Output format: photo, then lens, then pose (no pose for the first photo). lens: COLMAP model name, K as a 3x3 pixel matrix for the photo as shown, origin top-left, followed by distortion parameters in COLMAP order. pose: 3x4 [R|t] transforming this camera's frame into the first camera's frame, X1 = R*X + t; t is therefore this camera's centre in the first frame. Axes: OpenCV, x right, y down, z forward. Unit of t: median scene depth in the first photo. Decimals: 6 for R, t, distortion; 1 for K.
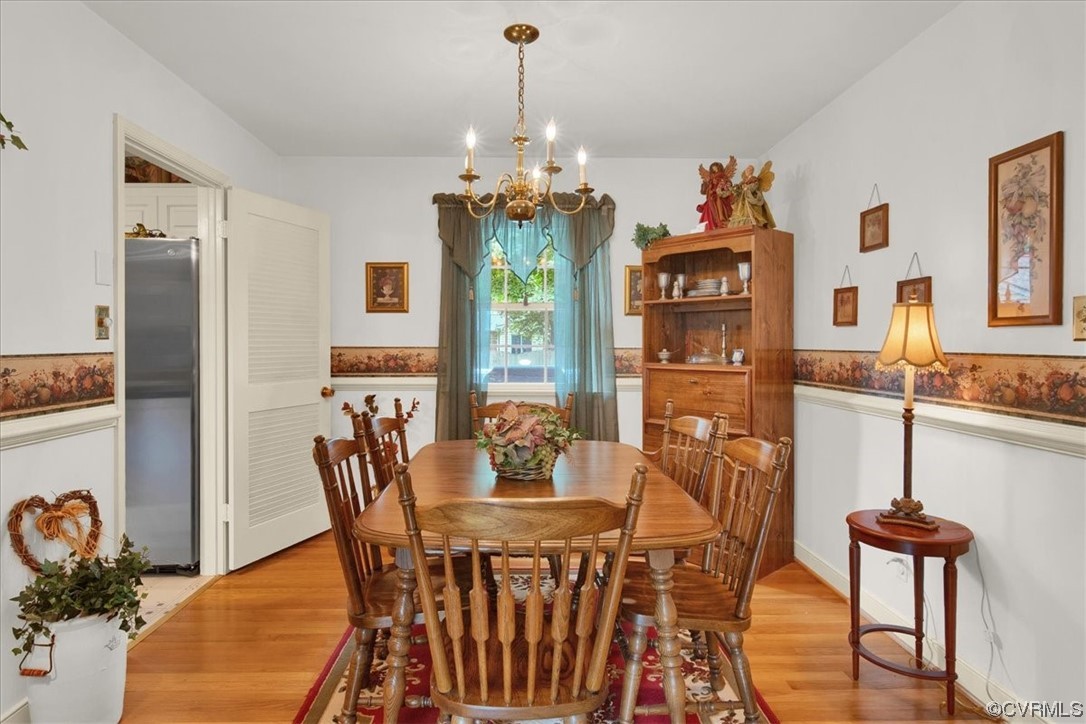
lens RADIAL K [[570.4, 0, 501.9], [0, 570.4, 346.8], [0, 0, 1]] dist [-0.003871, -0.000577]
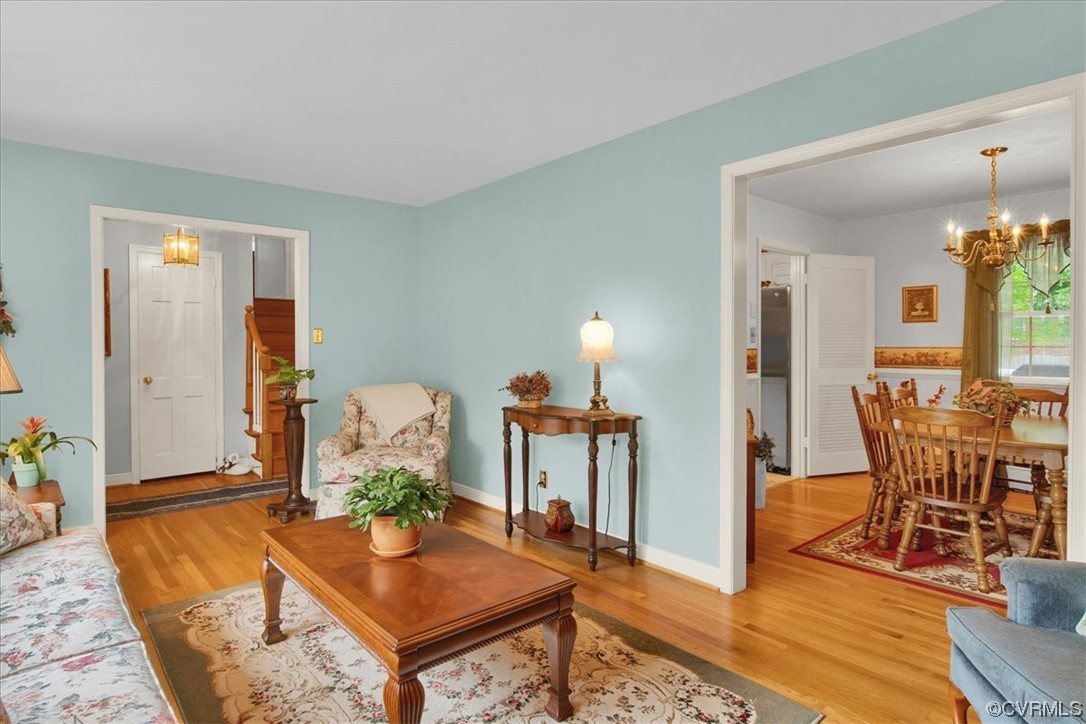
lens RADIAL K [[605.5, 0, 541.8], [0, 605.5, 346.9], [0, 0, 1]] dist [0.000053, 0.000378]
pose [[0.669713, 0.003087, -0.742614, 0.343704], [-0.004604, 0.999989, 0.000004, 0.004818], [0.742606, 0.003416, 0.669720, -0.826872]]
